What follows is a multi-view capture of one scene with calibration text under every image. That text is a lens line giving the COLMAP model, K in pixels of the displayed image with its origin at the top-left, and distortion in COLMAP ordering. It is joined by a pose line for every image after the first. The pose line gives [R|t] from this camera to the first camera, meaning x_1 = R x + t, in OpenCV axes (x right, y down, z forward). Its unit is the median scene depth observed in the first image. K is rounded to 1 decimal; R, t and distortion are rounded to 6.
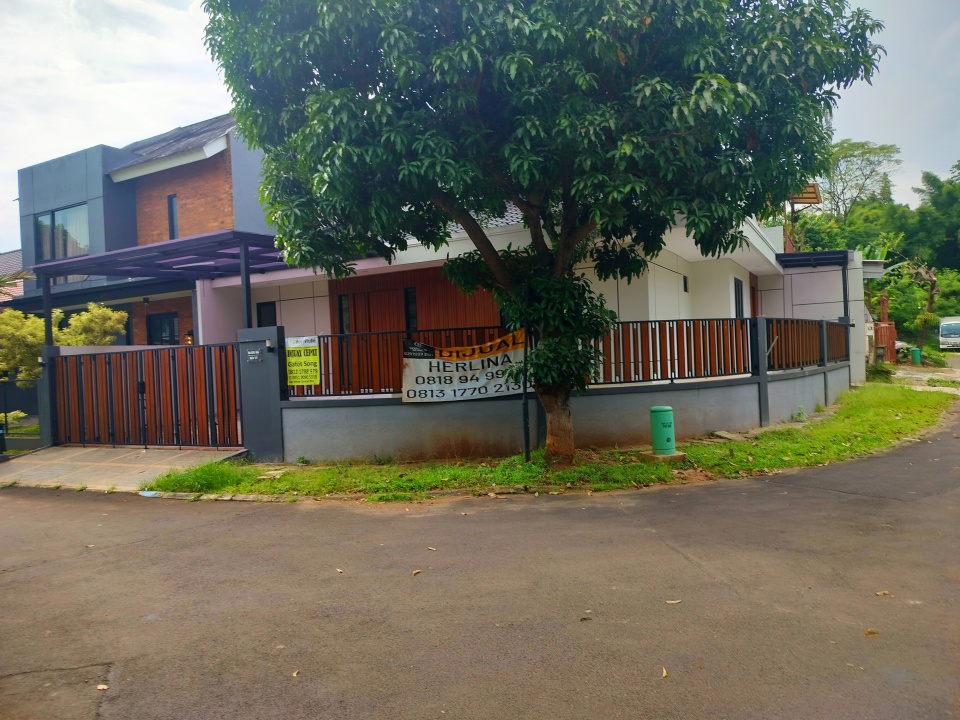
lens RADIAL K [[681.9, 0, 482.3], [0, 681.9, 371.4], [0, 0, 1]] dist [0.053087, -0.068985]
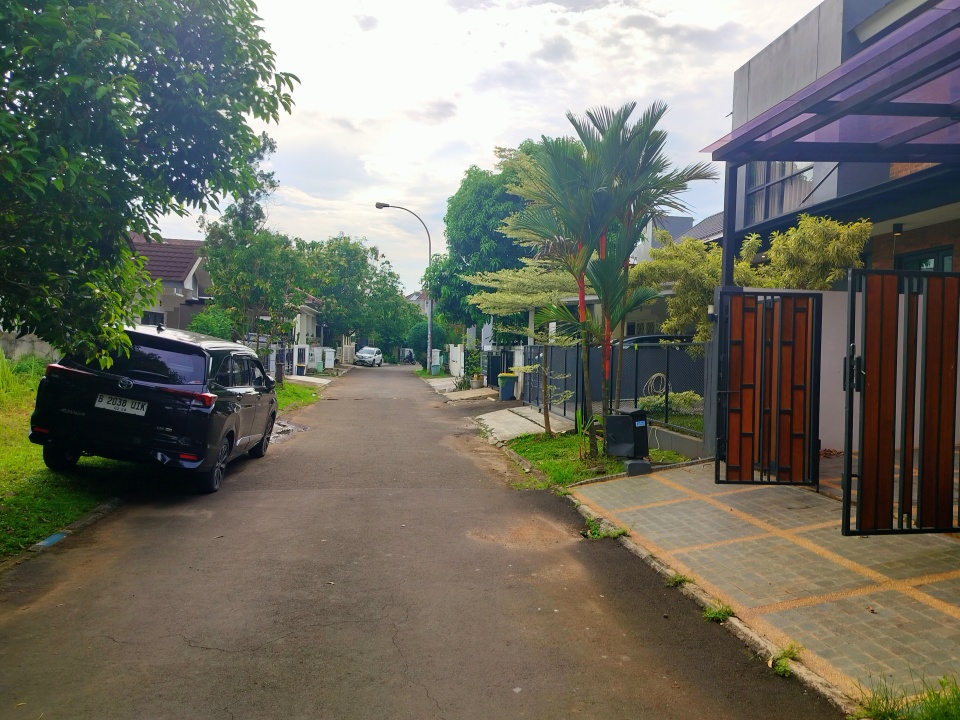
lens RADIAL K [[723.7, 0, 480.0], [0, 723.7, 360.0], [0, 0, 1]] dist [0.000707, -0.000605]
pose [[0.585361, 0.083400, -0.806472, -0.245682], [-0.077872, 0.995880, 0.046465, 0.011147], [0.807024, 0.035603, 0.589444, 0.455296]]
